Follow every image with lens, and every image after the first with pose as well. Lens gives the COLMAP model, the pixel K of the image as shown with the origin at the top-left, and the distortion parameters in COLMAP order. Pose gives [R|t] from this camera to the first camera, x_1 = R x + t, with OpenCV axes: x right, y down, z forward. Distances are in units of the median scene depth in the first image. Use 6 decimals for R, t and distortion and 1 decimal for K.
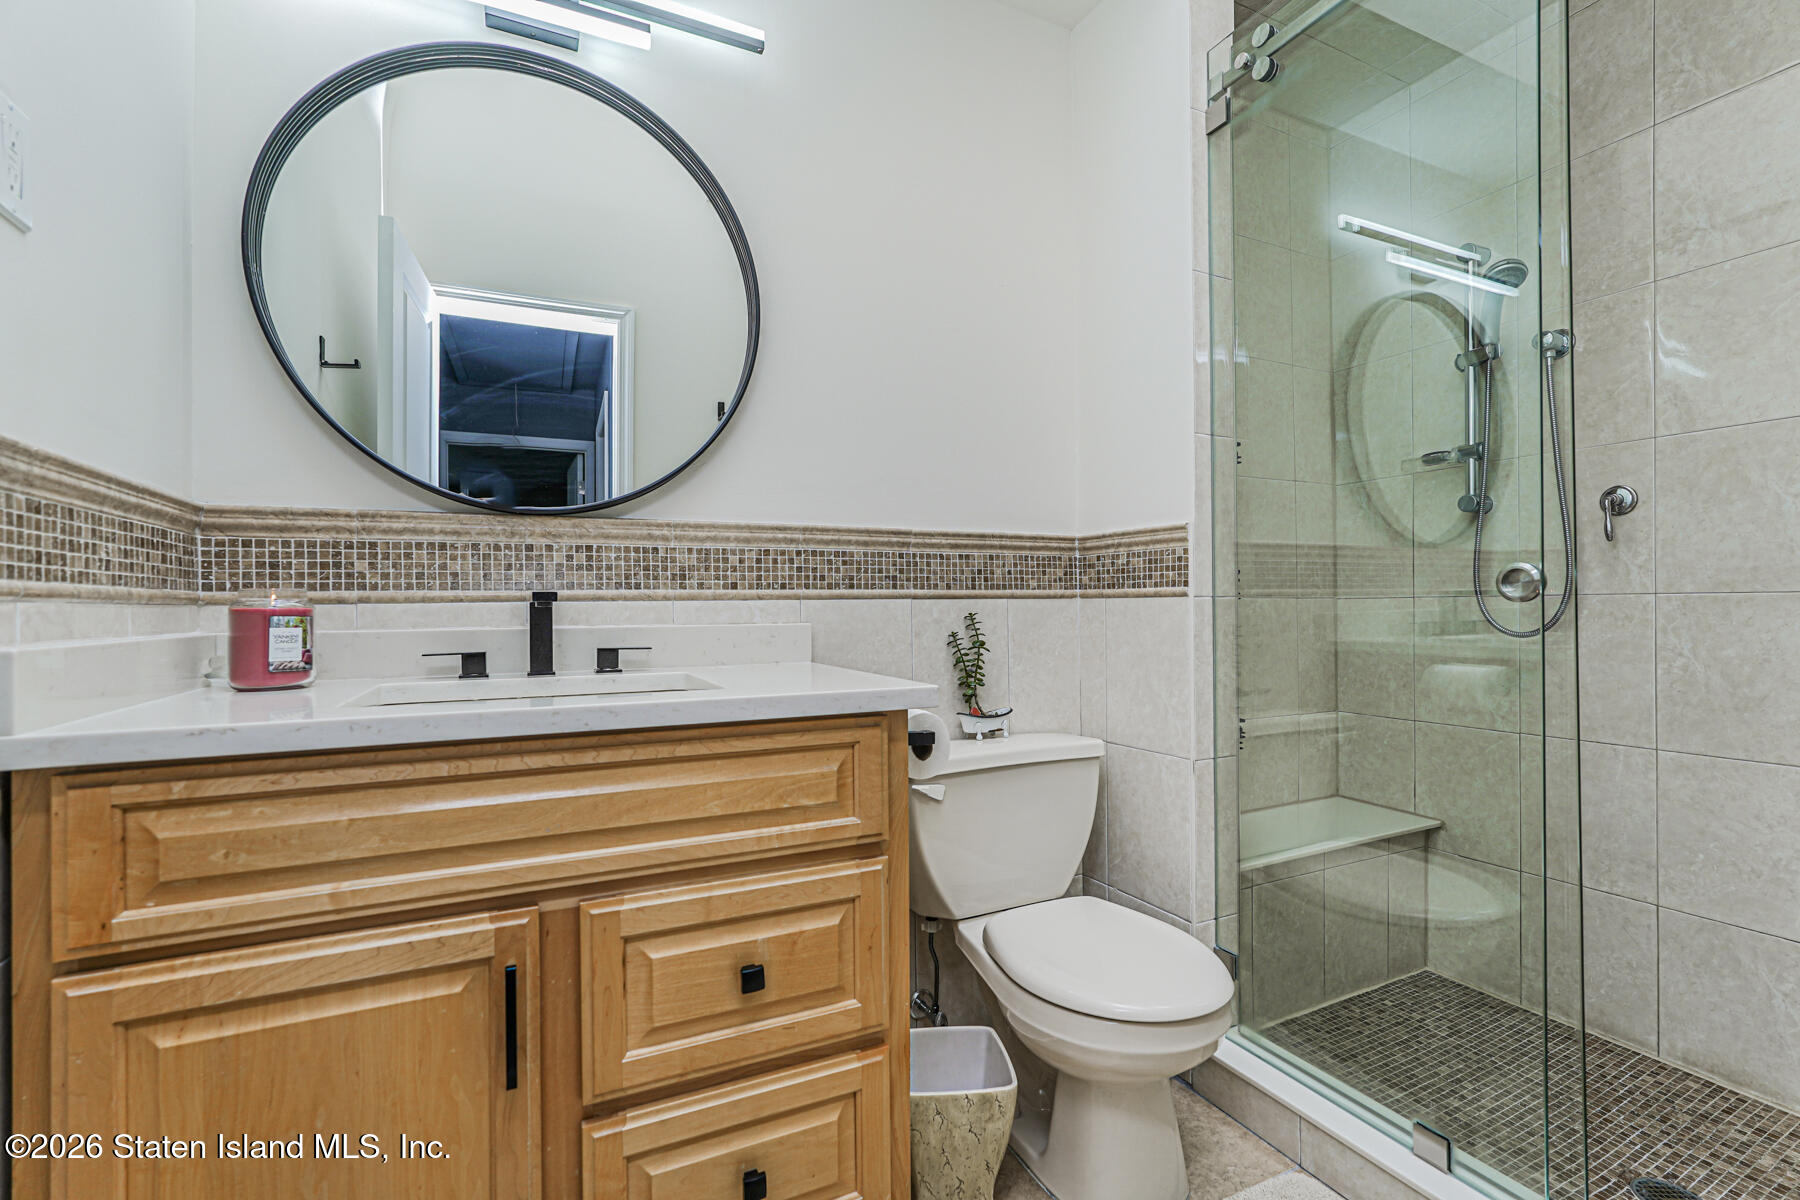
lens RADIAL K [[792.3, 0, 893.1], [0, 792.3, 602.4], [0, 0, 1]] dist [-0.016120, 0.008142]
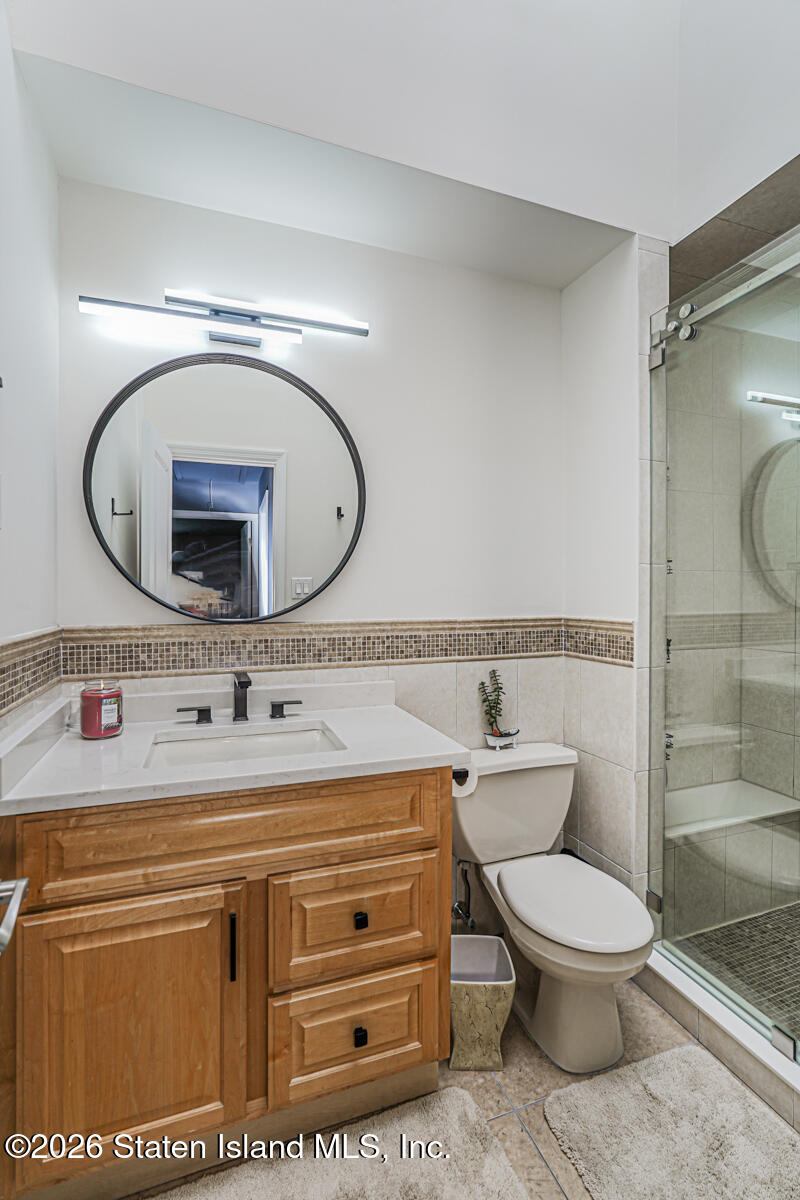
lens RADIAL K [[528.2, 0, 391.6], [0, 528.2, 596.5], [0, 0, 1]] dist [-0.016120, 0.008142]
pose [[0.994449, 0.010099, -0.104730, 0.003446], [-0.009314, 0.999925, 0.007984, -0.152554], [0.104803, -0.006964, 0.994469, -0.093186]]
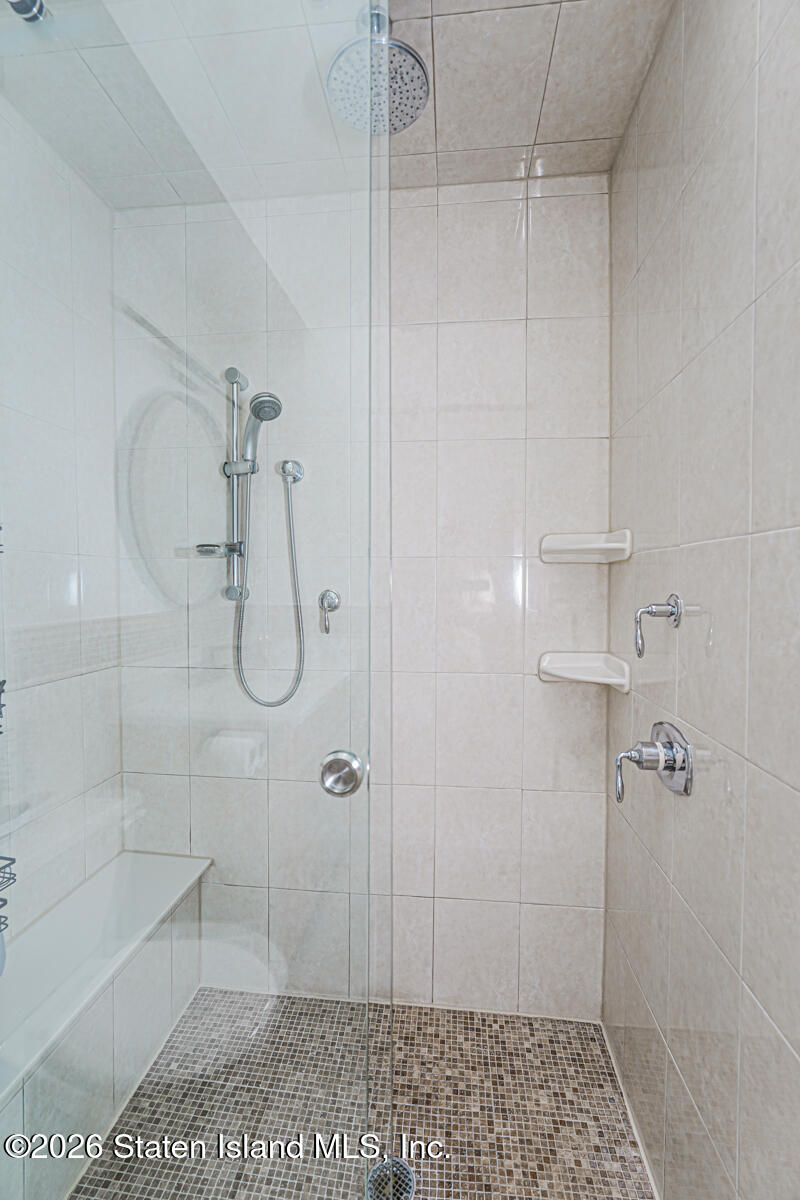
lens RADIAL K [[528.2, 0, 398.8], [0, 528.2, 606.0], [0, 0, 1]] dist [-0.016120, 0.008142]
pose [[0.533727, -0.022231, 0.845365, 0.245261], [-0.014541, 0.999265, 0.035458, -0.169343], [-0.845532, -0.031217, 0.533012, 0.457885]]
